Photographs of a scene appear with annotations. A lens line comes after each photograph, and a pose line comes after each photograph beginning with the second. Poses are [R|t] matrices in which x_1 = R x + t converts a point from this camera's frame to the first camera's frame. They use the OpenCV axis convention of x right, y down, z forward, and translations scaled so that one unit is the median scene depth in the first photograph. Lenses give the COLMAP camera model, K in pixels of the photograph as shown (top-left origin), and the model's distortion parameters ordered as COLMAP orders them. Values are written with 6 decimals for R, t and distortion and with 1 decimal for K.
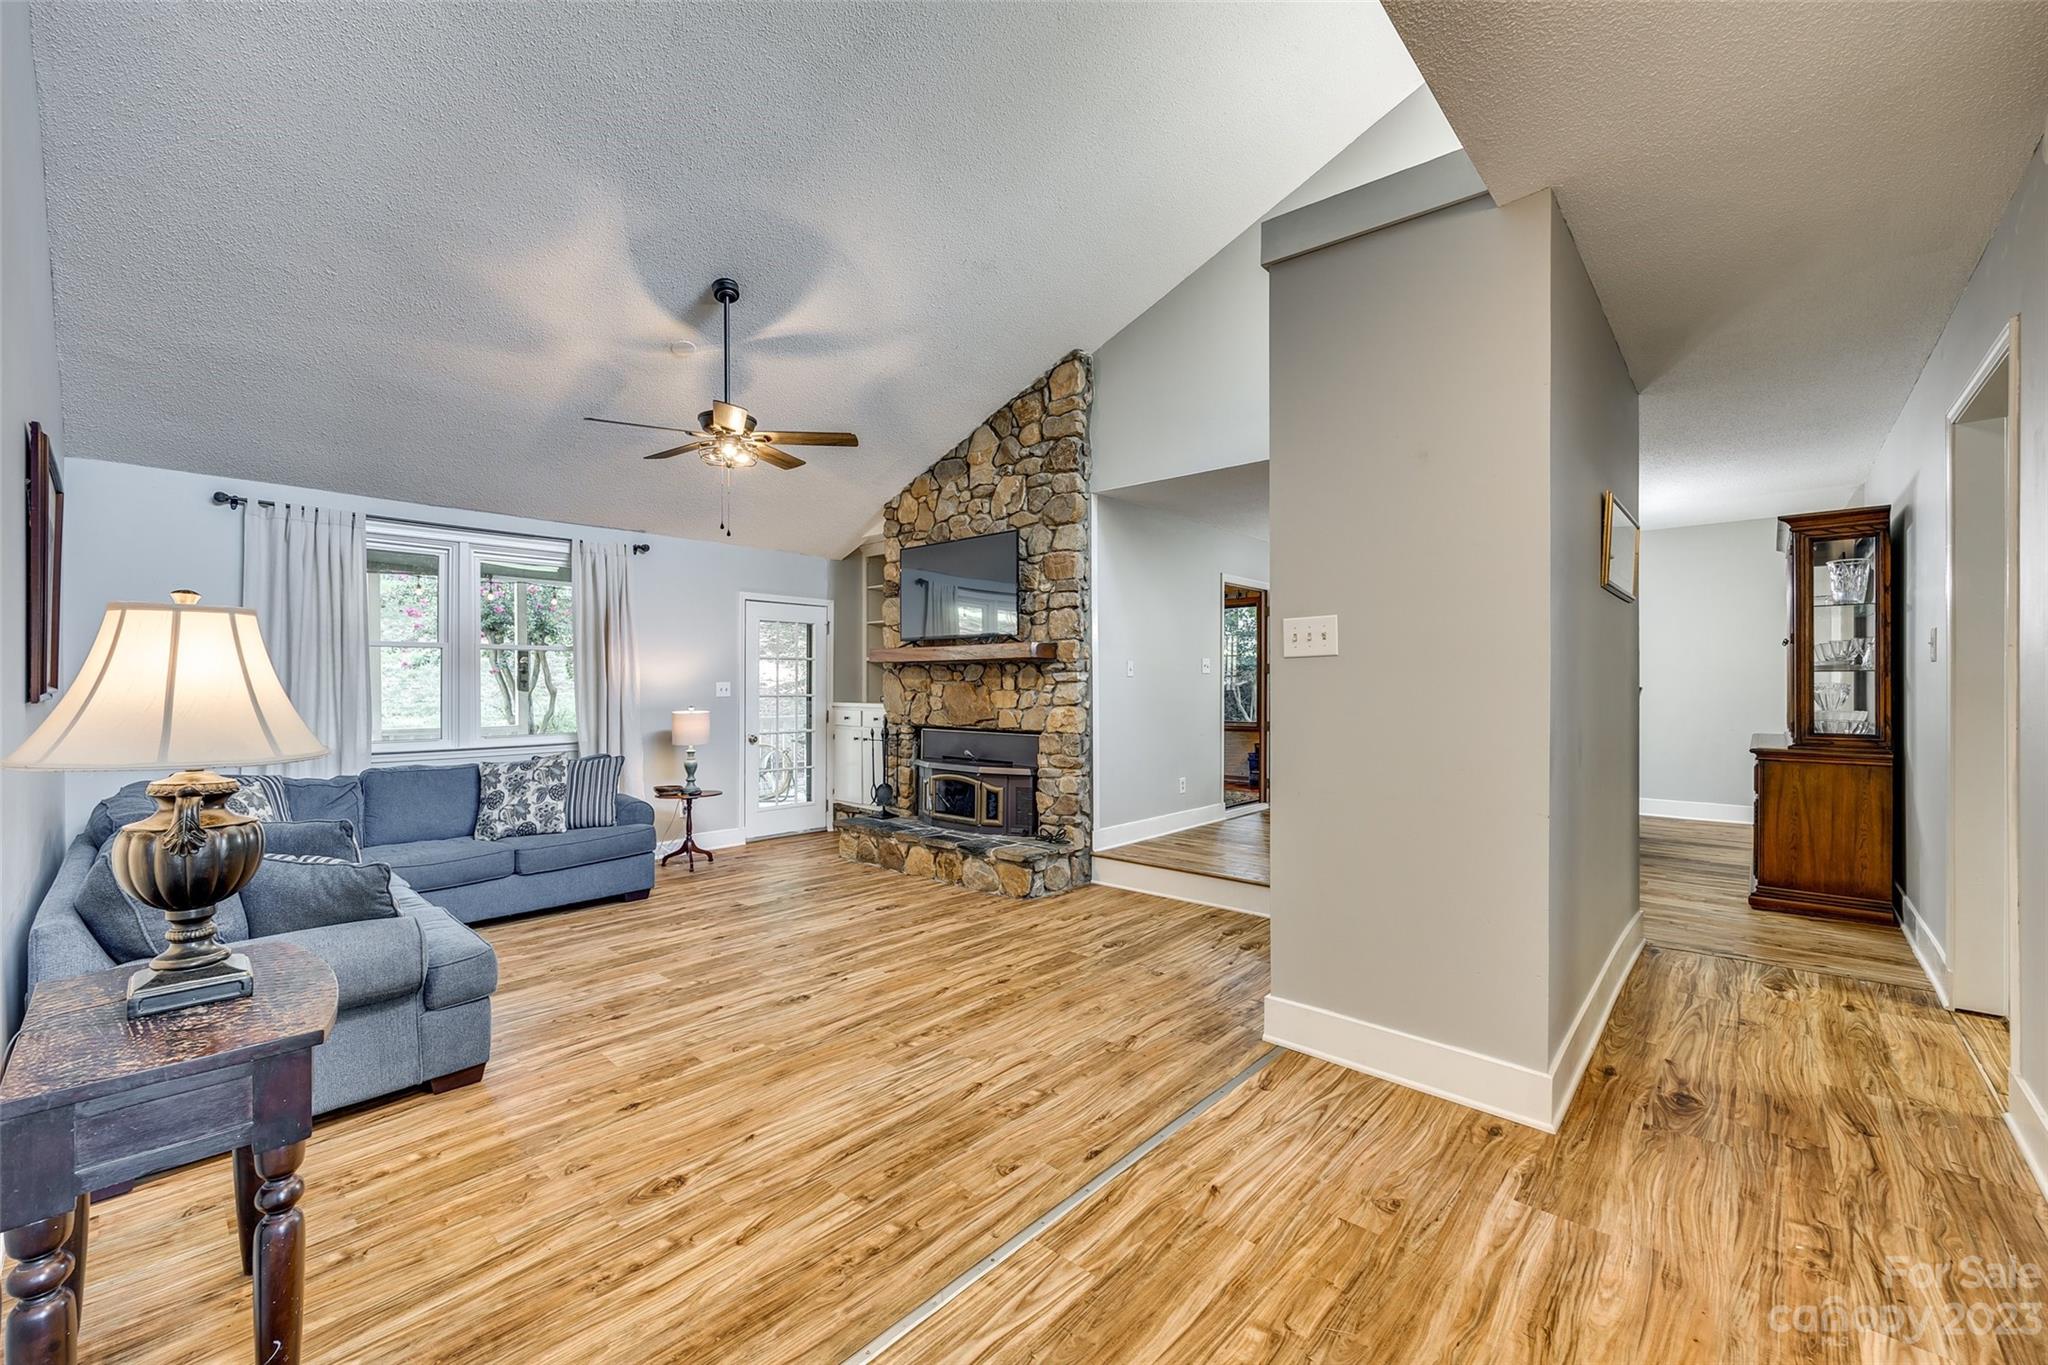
lens RADIAL K [[822.2, 0, 1026.0], [0, 822.2, 689.6], [0, 0, 1]] dist [-0.005528, 0.000612]
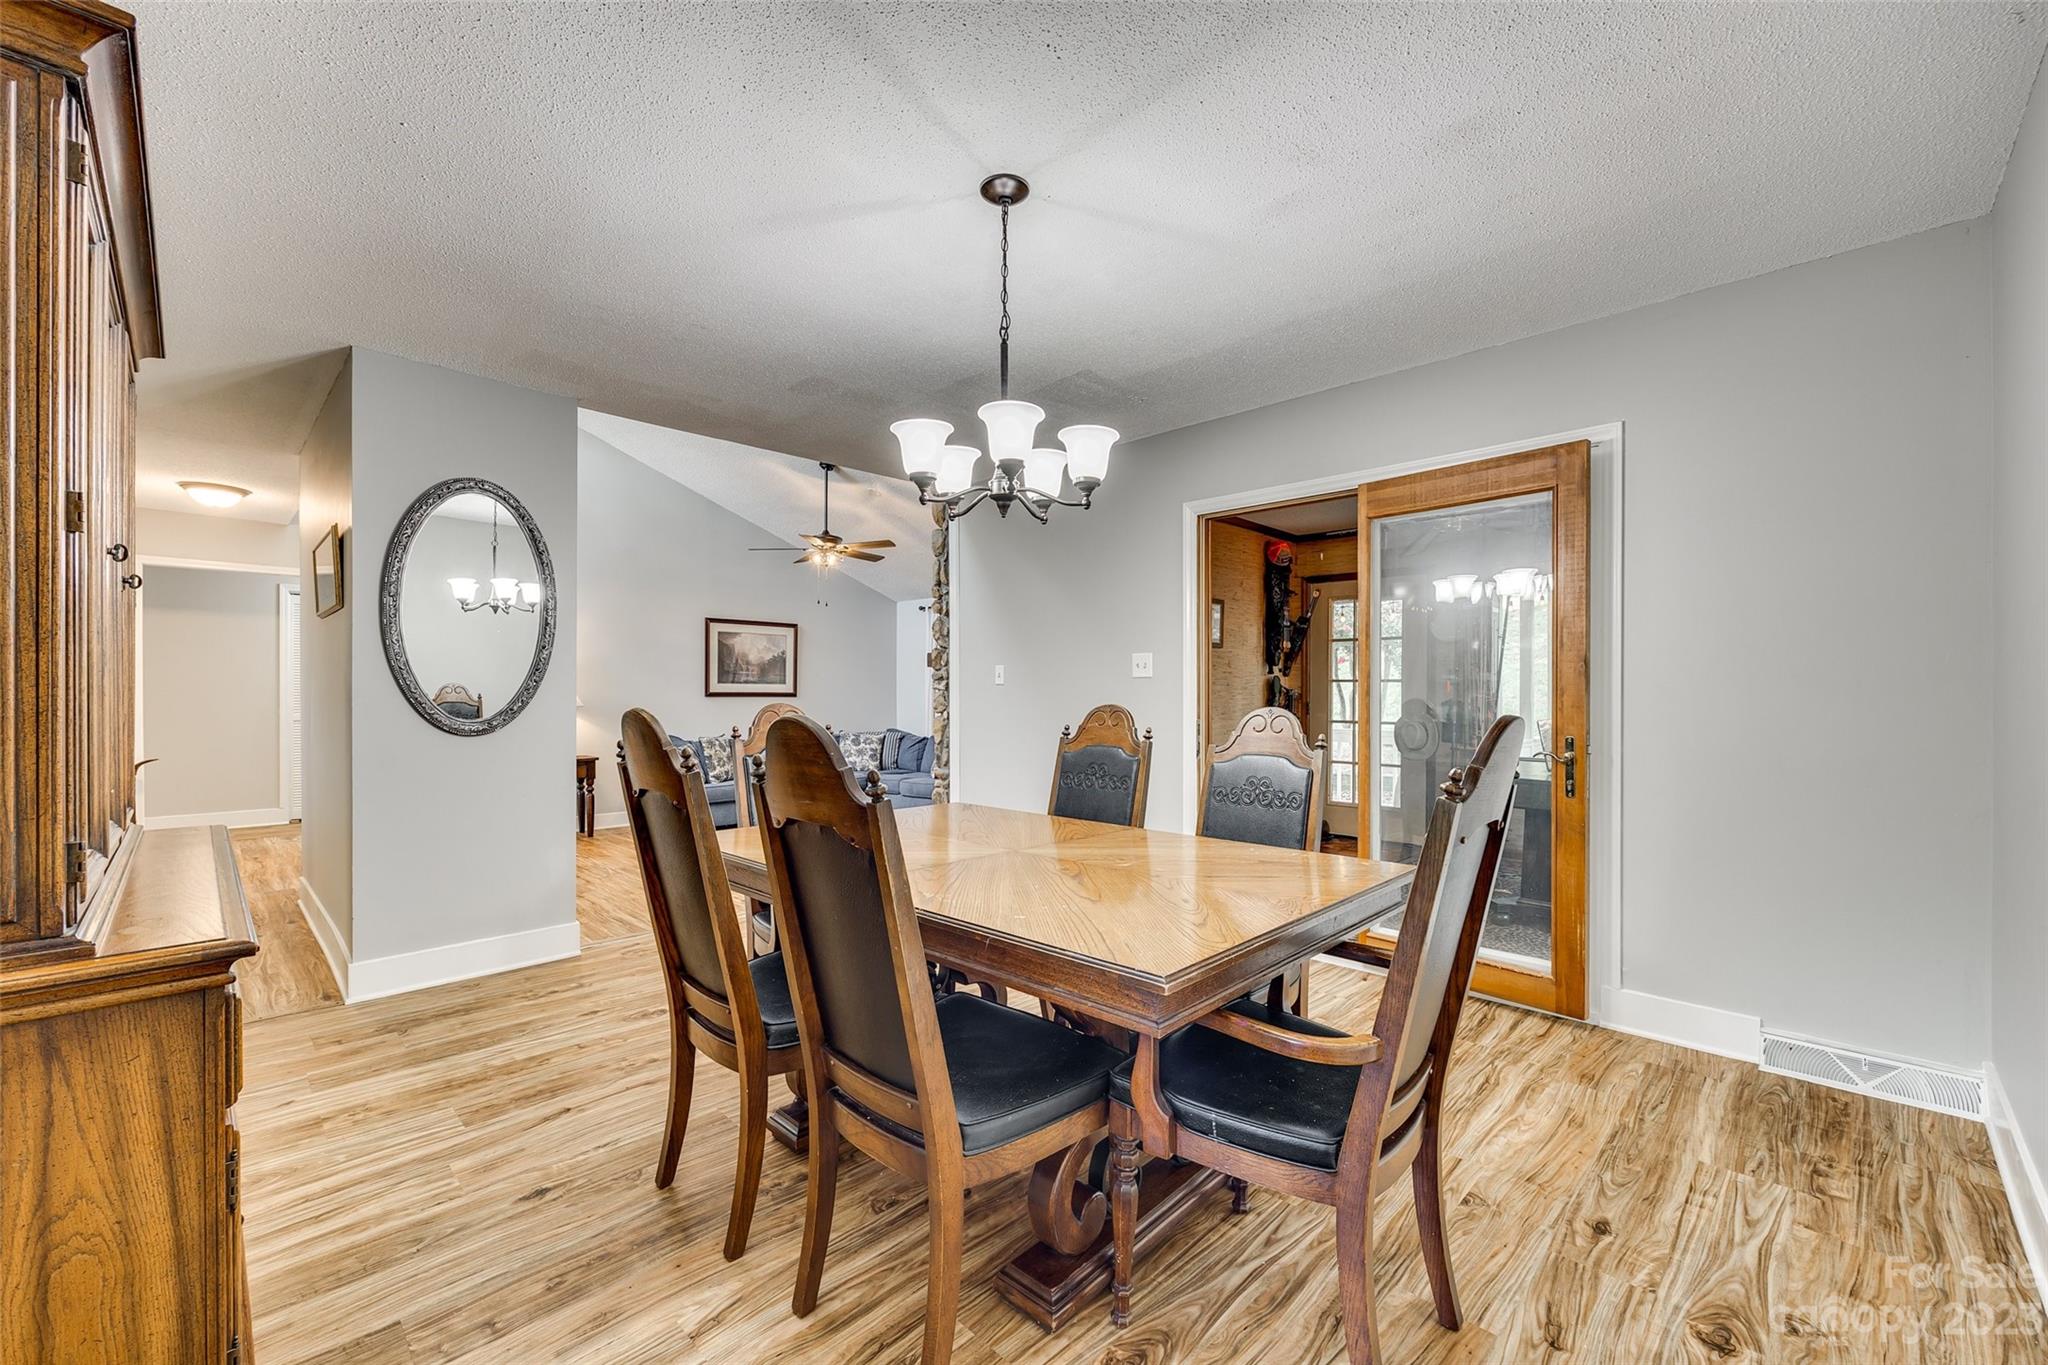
lens RADIAL K [[822.2, 0, 1026.9], [0, 822.2, 698.1], [0, 0, 1]] dist [-0.005528, 0.000612]
pose [[-0.040620, 0.008653, -0.999137, 1.624231], [-0.008205, 0.999926, 0.008994, -0.015026], [0.999141, 0.008564, -0.040546, 1.792817]]
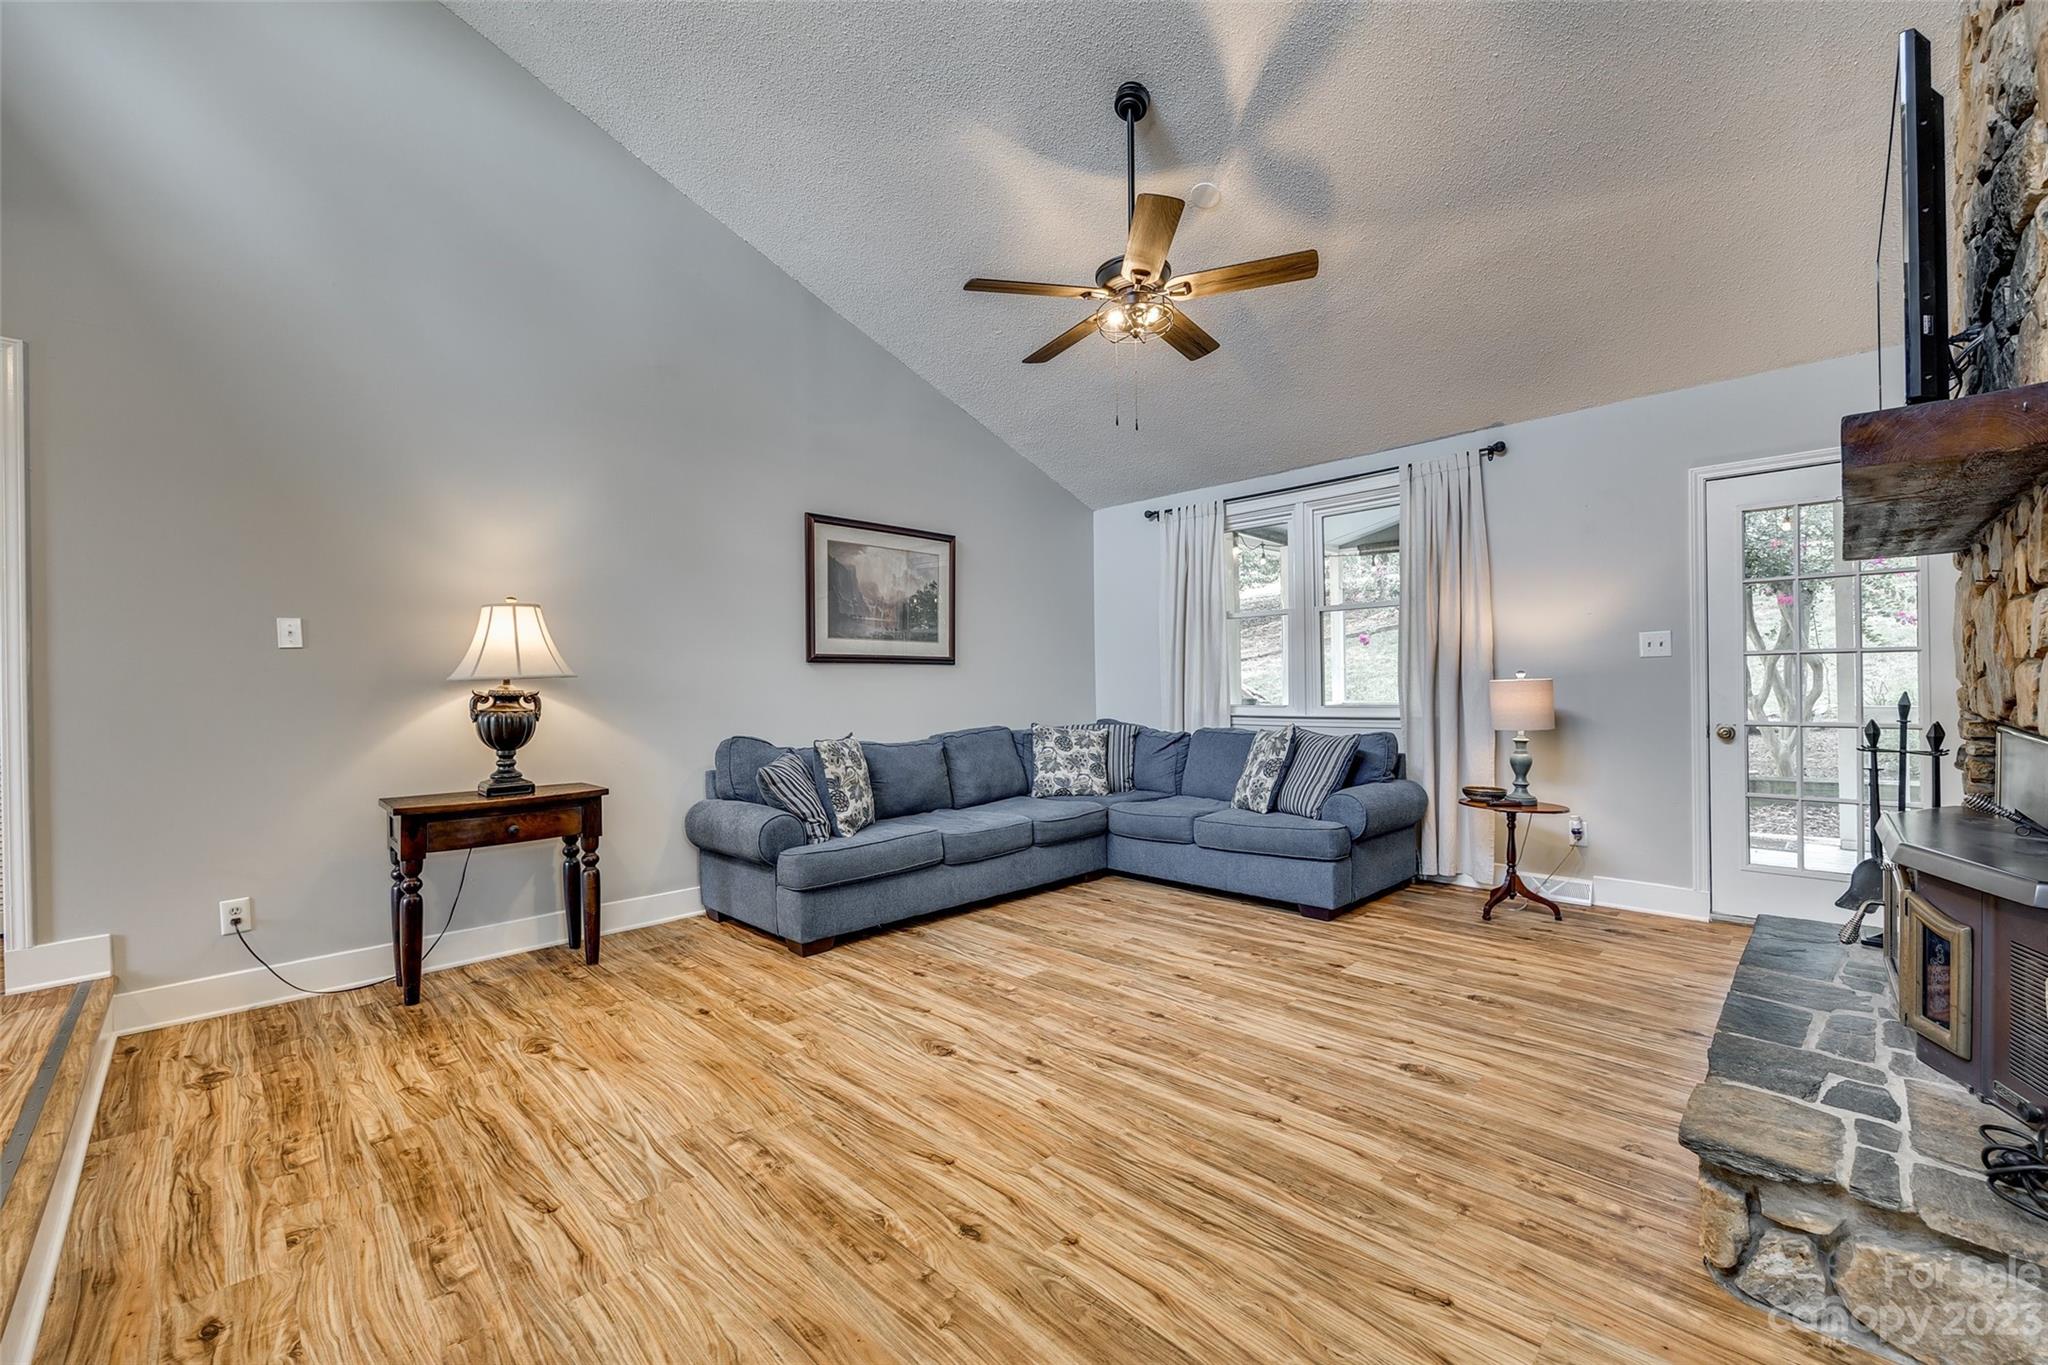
lens RADIAL K [[822.2, 0, 1027.3], [0, 822.2, 688.8], [0, 0, 1]] dist [-0.005528, 0.000612]
pose [[-0.045246, 0.006744, -0.998953, 0.459063], [0.006451, 0.999958, 0.006458, 0.047749], [0.998955, -0.006152, -0.045287, 1.120030]]
